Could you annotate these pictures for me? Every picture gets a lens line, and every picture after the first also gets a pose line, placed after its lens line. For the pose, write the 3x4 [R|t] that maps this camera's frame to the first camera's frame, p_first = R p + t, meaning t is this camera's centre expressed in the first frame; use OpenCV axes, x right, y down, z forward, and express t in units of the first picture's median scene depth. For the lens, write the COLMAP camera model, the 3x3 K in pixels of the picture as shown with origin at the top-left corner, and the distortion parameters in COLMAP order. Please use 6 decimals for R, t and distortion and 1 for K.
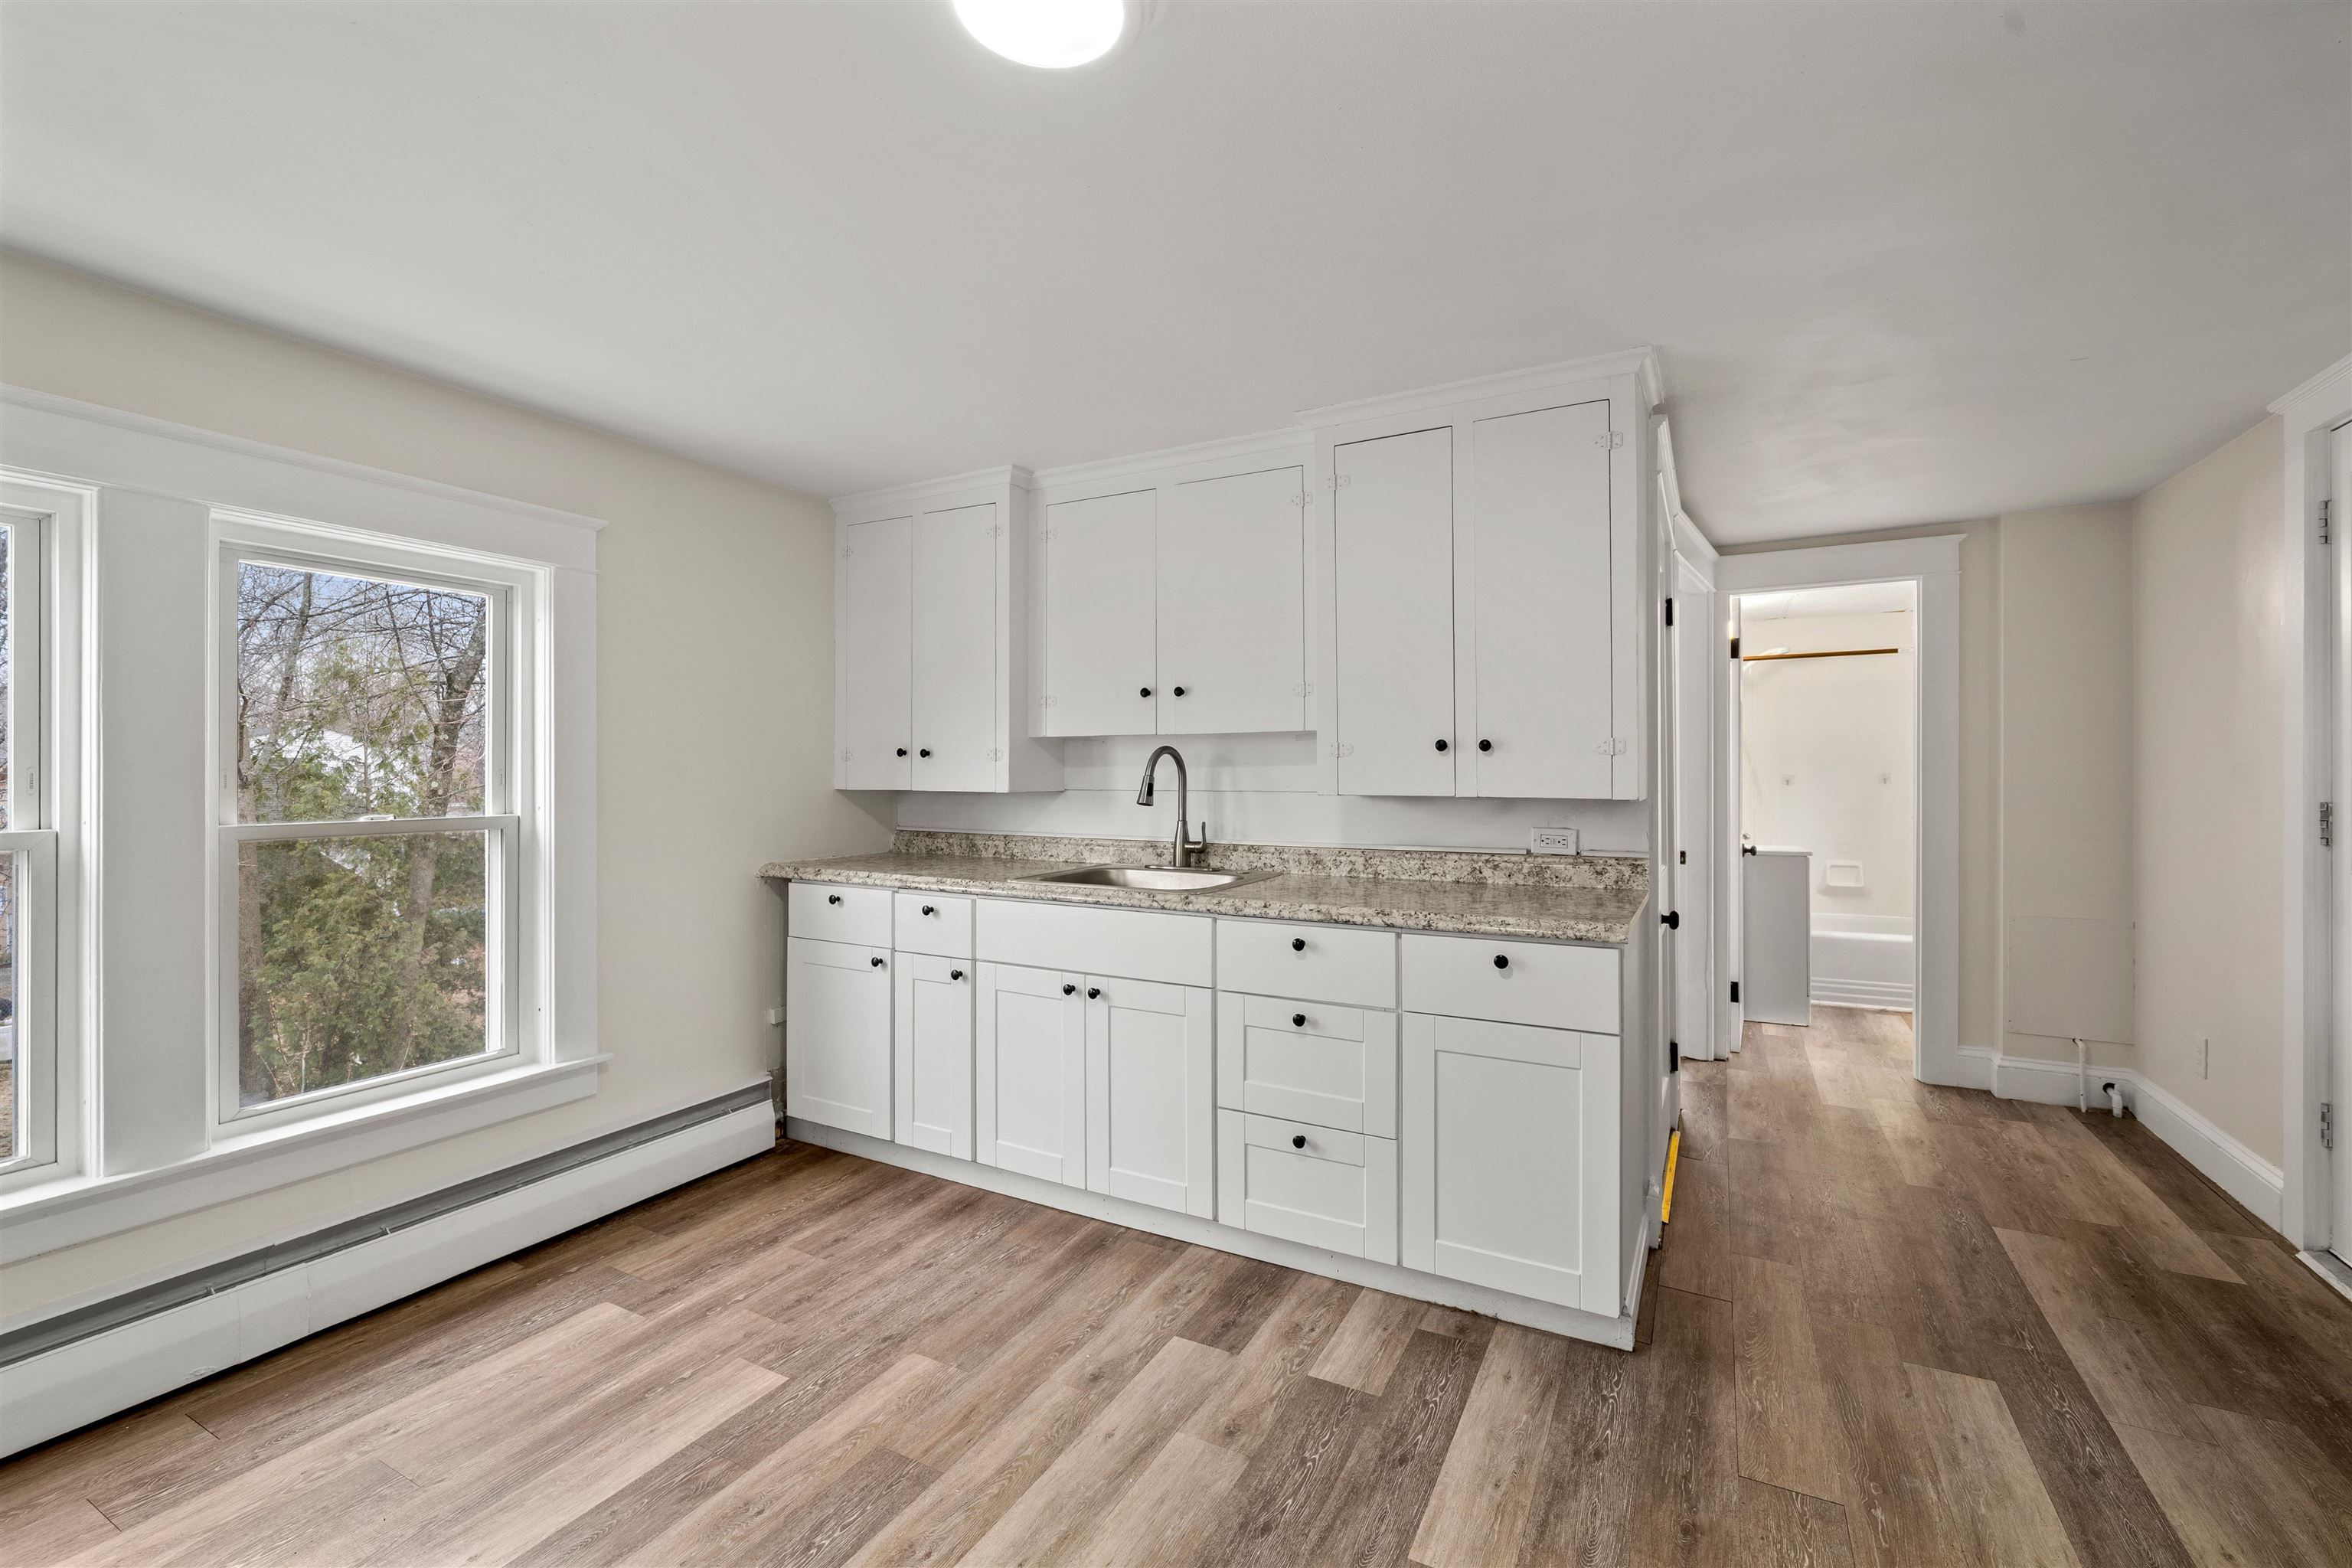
lens RADIAL K [[1050.7, 0, 1177.8], [0, 1050.7, 779.5], [0, 0, 1]] dist [-0.001470, -0.000387]
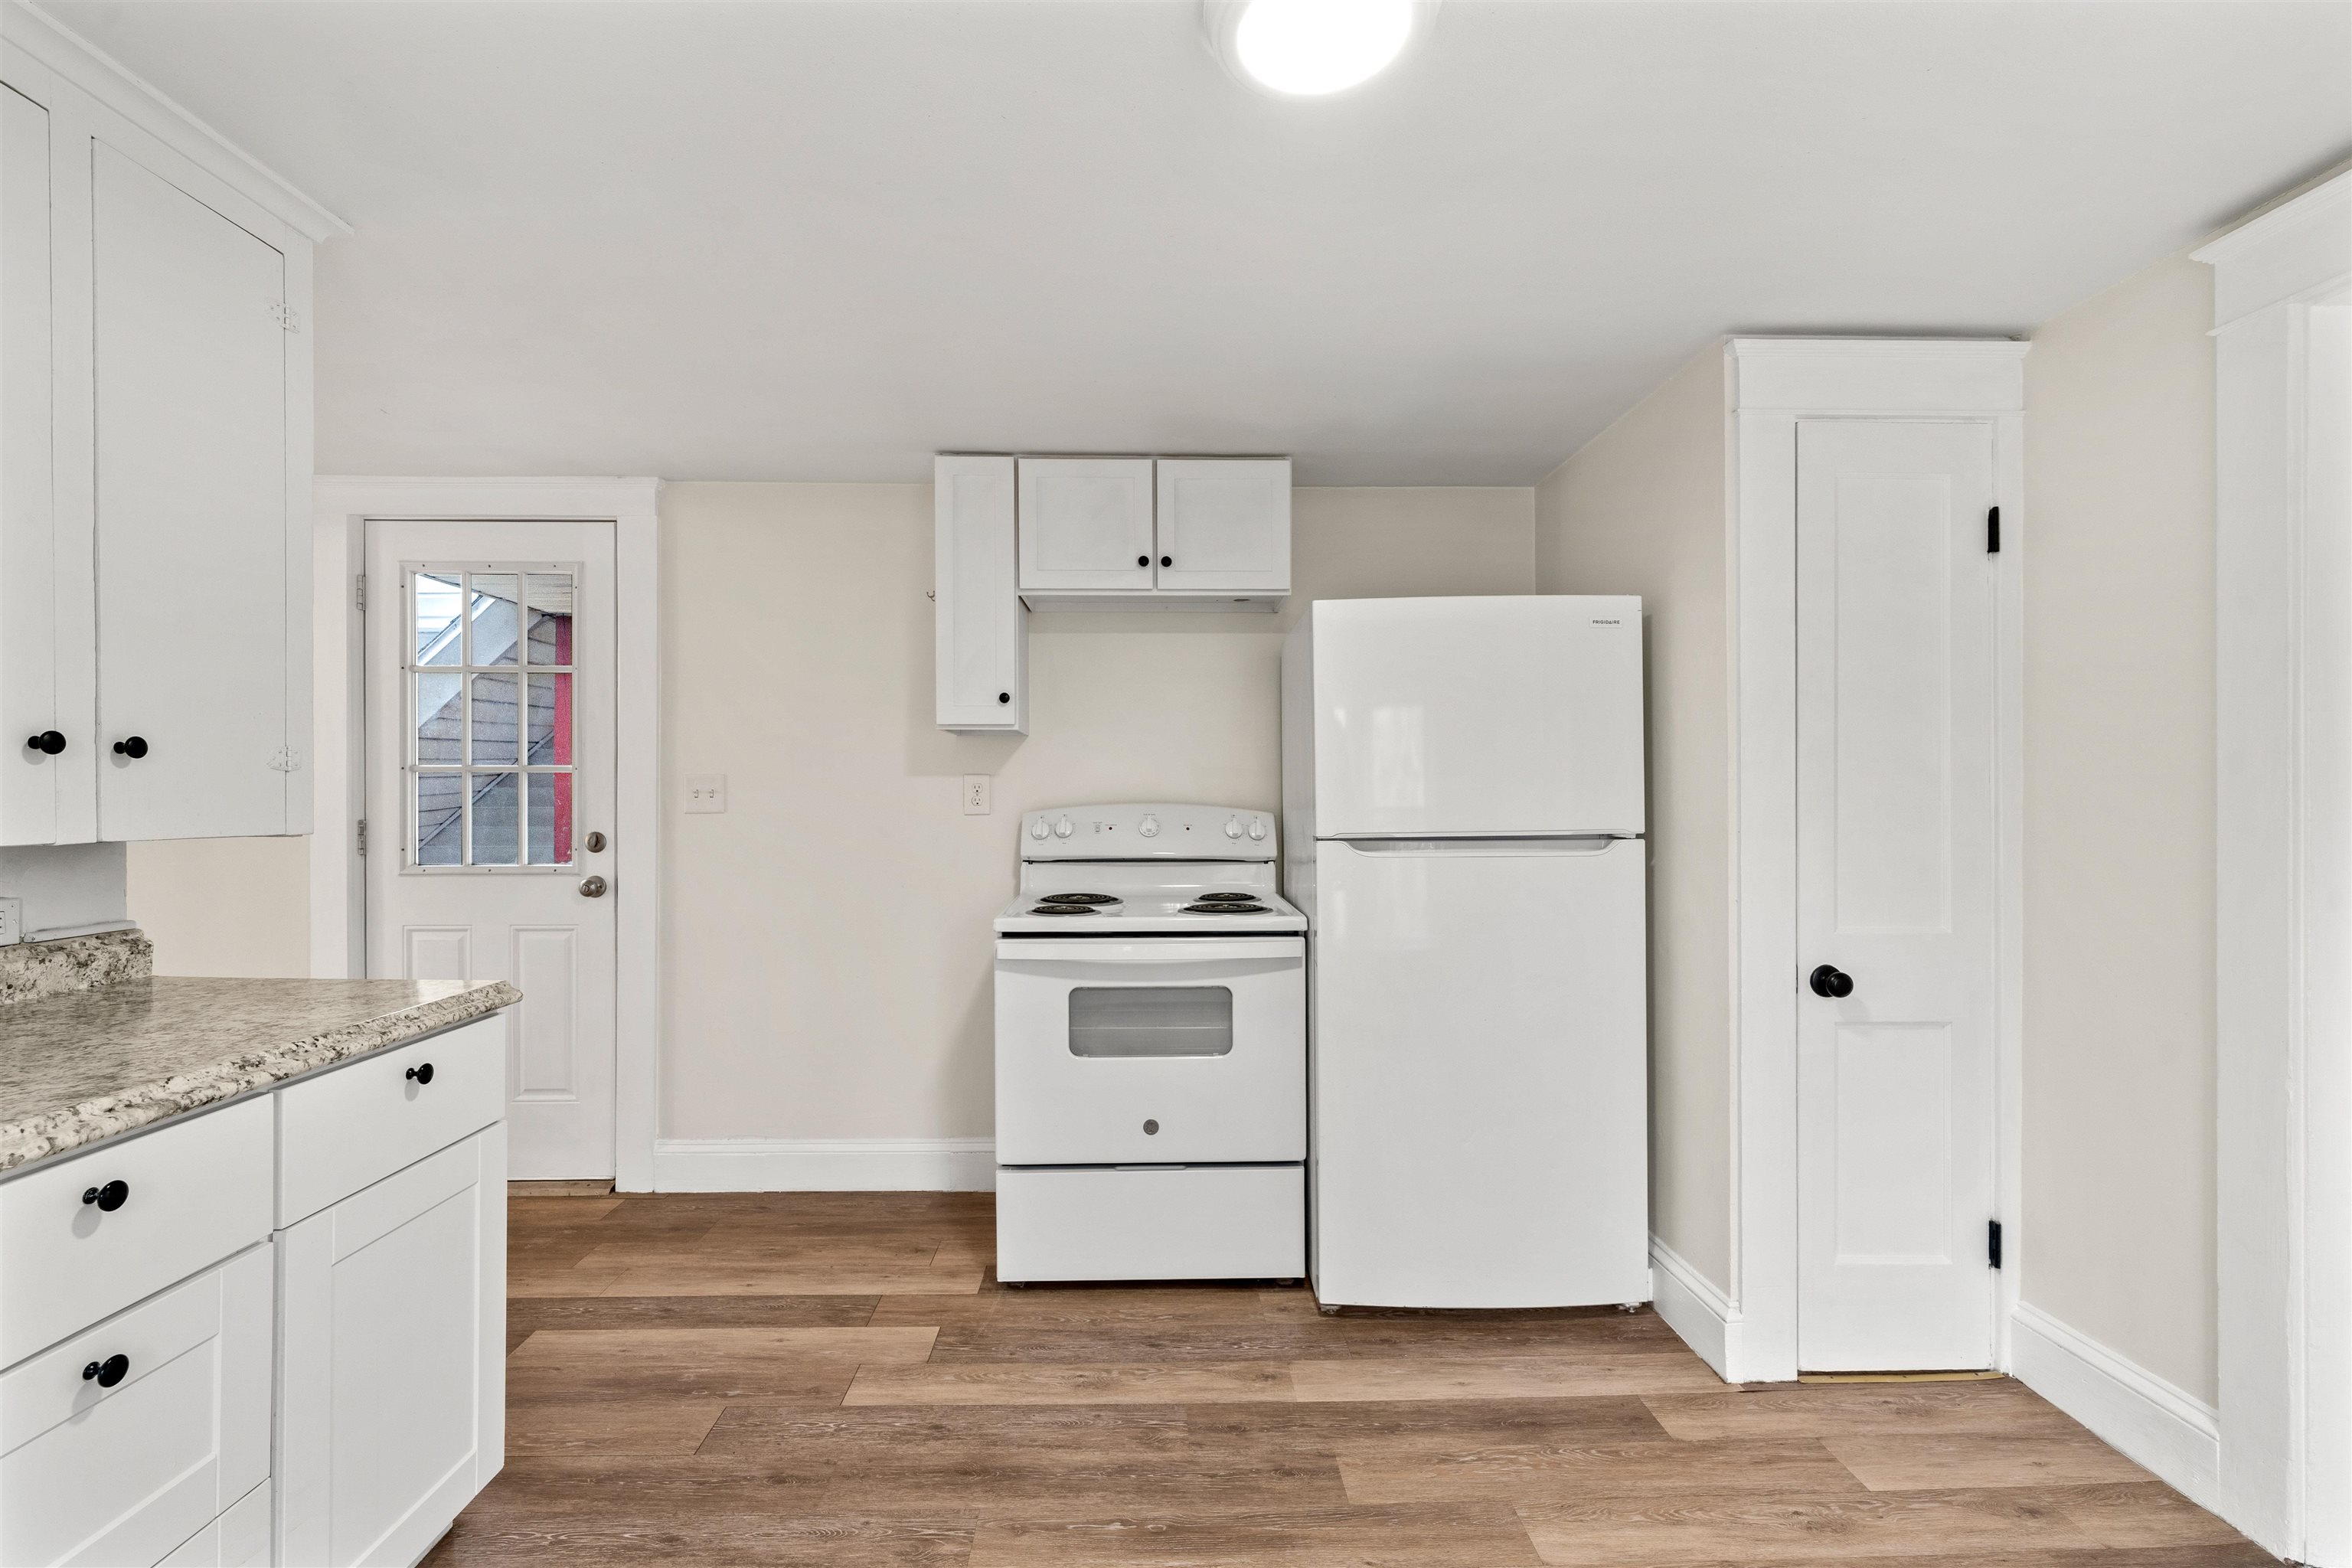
lens RADIAL K [[1050.7, 0, 1177.8], [0, 1050.7, 779.5], [0, 0, 1]] dist [-0.001470, -0.000387]
pose [[-0.513617, 0.012087, 0.857934, -0.495768], [0.006924, 0.999927, -0.009942, -0.007311], [-0.857991, 0.000834, -0.513663, 0.868452]]
